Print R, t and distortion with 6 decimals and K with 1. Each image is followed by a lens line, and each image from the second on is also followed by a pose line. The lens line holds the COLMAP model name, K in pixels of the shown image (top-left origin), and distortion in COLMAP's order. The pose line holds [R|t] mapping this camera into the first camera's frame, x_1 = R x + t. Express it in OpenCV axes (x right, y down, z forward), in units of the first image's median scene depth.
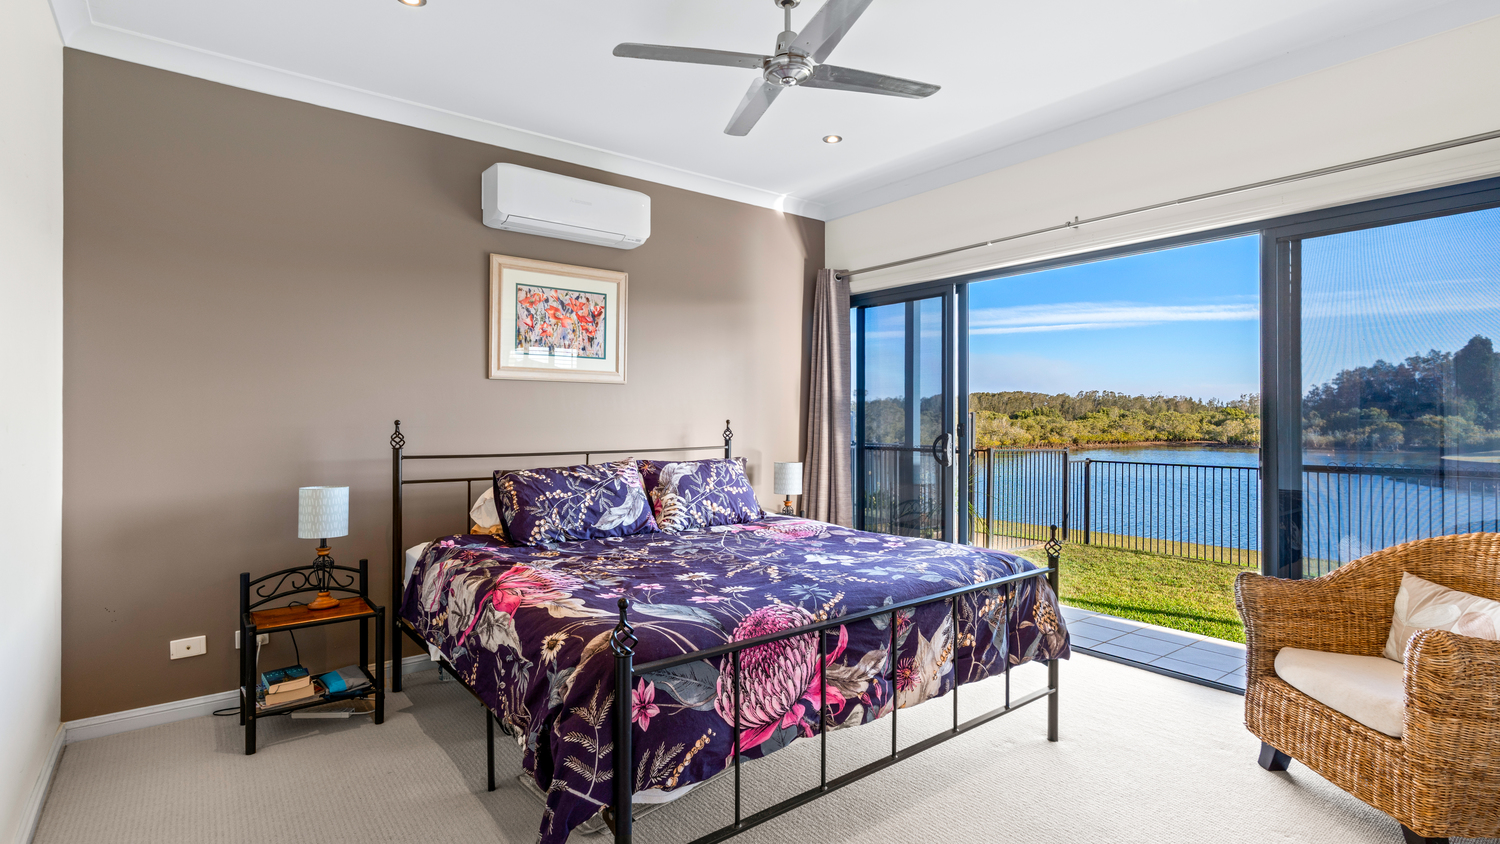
lens RADIAL K [[721.1, 0, 750.5], [0, 721.1, 433.8], [0, 0, 1]] dist [0.002092, 0.000691]
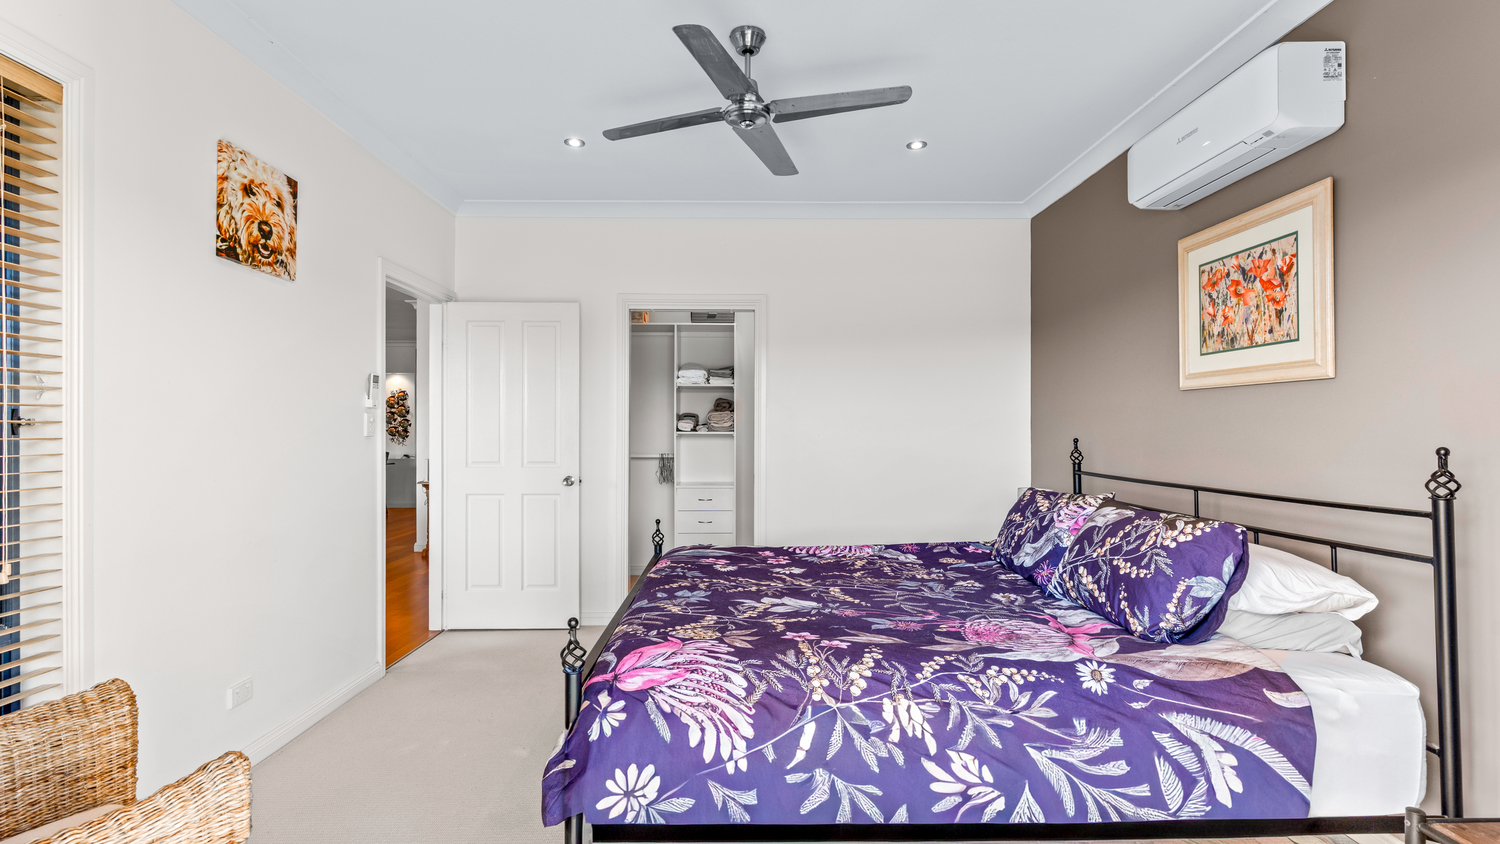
lens RADIAL K [[721.1, 0, 749.9], [0, 721.1, 423.0], [0, 0, 1]] dist [0.002092, 0.000691]
pose [[-0.609586, -0.013477, -0.792605, 0.570466], [-0.029296, 0.999555, 0.005536, -0.027234], [0.792178, 0.026595, -0.609710, 1.057493]]
